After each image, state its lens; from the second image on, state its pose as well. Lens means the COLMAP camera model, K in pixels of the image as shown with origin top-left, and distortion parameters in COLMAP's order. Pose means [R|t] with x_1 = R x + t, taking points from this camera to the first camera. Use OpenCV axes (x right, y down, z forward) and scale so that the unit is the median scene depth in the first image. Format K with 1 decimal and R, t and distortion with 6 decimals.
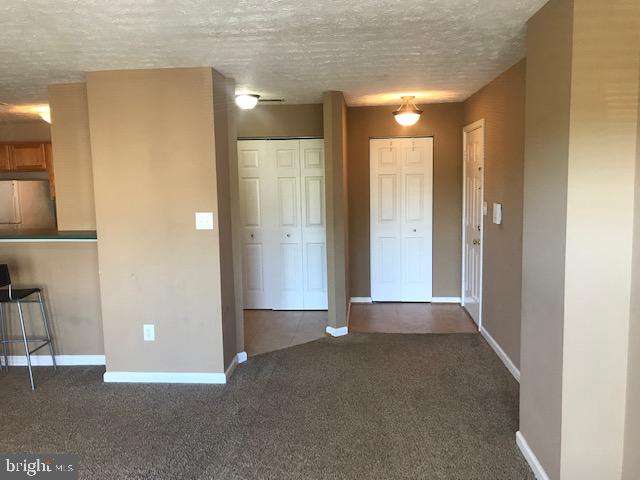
lens RADIAL K [[529.7, 0, 318.6], [0, 529.7, 235.6], [0, 0, 1]] dist [0.015543, 0.001123]
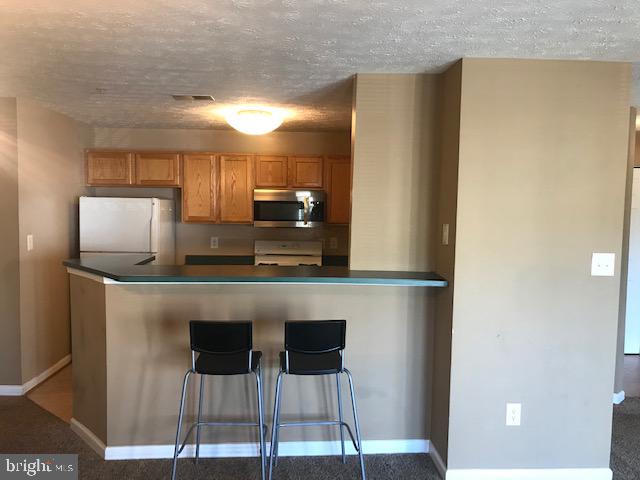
lens RADIAL K [[529.7, 0, 318.6], [0, 529.7, 235.6], [0, 0, 1]] dist [0.015543, 0.001123]
pose [[0.989080, 0.027707, 0.144749, -0.658821], [-0.020355, 0.998438, -0.052030, -0.018904], [-0.145965, 0.048515, 0.988099, 0.285026]]
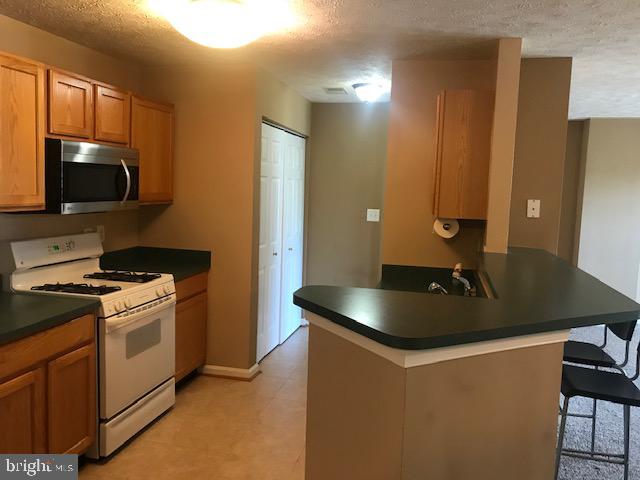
lens RADIAL K [[529.7, 0, 318.6], [0, 529.7, 235.6], [0, 0, 1]] dist [0.015543, 0.001123]
pose [[0.146905, -0.063705, 0.987097, -1.226700], [0.080460, 0.995387, 0.052266, -0.085839], [-0.985873, 0.071744, 0.151353, 1.160374]]
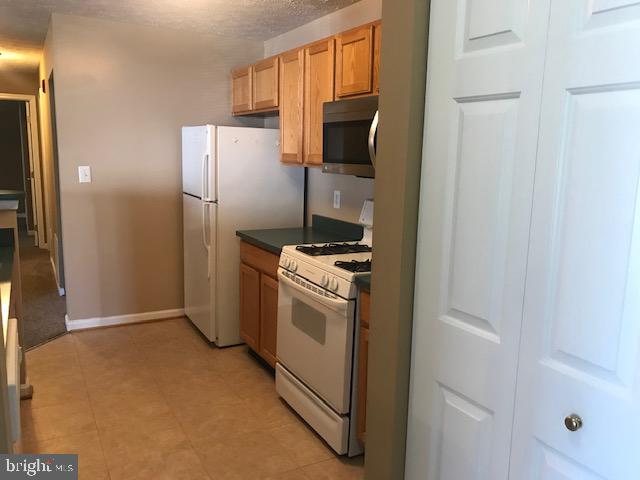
lens RADIAL K [[529.7, 0, 318.6], [0, 529.7, 235.6], [0, 0, 1]] dist [0.015543, 0.001123]
pose [[0.554632, 0.166570, -0.815253, -0.054702], [-0.133920, 0.984855, 0.110115, -0.097080], [0.821248, 0.048106, 0.568540, 1.163896]]
